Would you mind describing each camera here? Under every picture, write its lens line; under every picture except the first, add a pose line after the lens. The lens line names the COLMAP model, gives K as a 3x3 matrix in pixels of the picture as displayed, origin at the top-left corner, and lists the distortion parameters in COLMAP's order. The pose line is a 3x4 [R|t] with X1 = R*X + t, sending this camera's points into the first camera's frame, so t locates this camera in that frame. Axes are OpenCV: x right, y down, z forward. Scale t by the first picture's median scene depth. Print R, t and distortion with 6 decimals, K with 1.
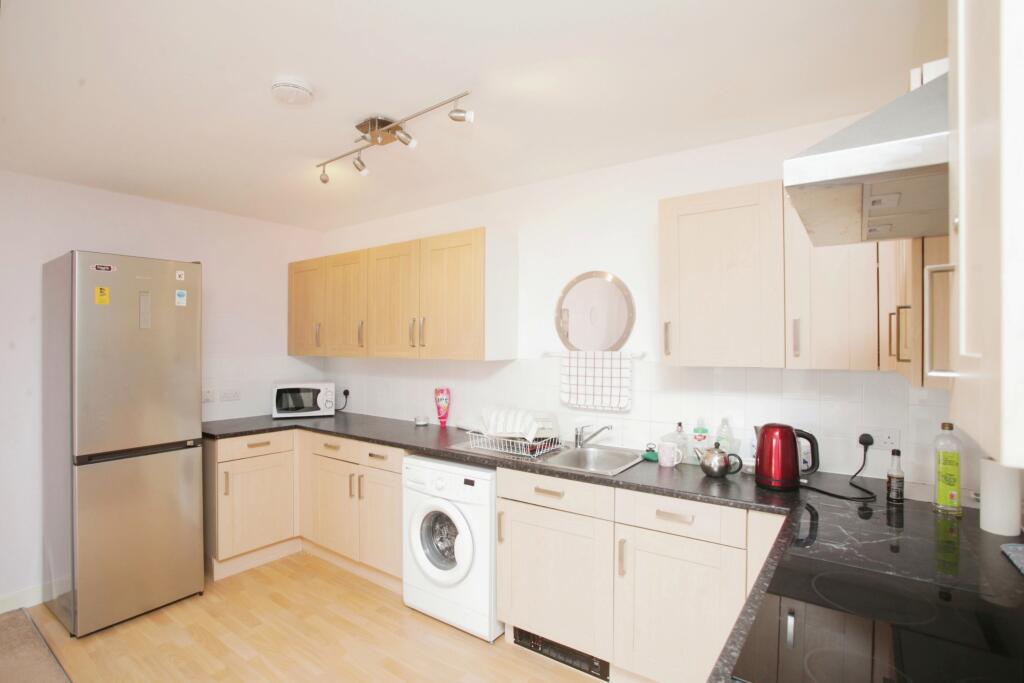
lens RADIAL K [[509.5, 0, 512.0], [0, 509.5, 341.5], [0, 0, 1]] dist [-0.025628, 0.000041]
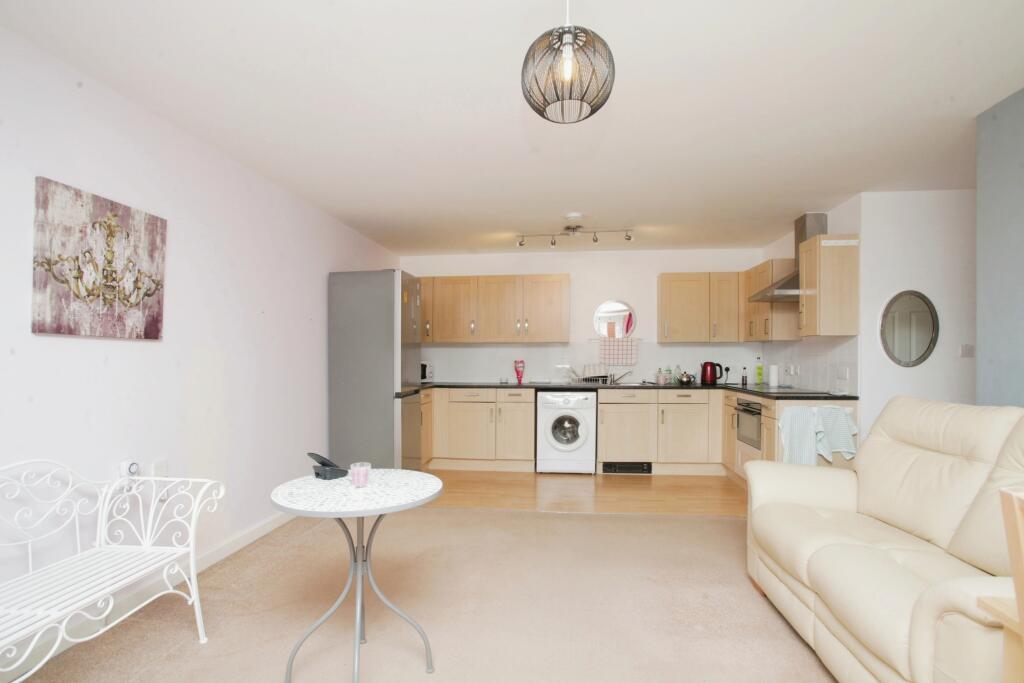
lens RADIAL K [[511.2, 0, 516.5], [0, 511.2, 360.5], [0, 0, 1]] dist [-0.062478, 0.000397]
pose [[0.870535, 0.001114, 0.492105, -1.276325], [-0.005538, 0.999956, 0.007533, 0.101777], [-0.492075, -0.009283, 0.870503, -0.653205]]
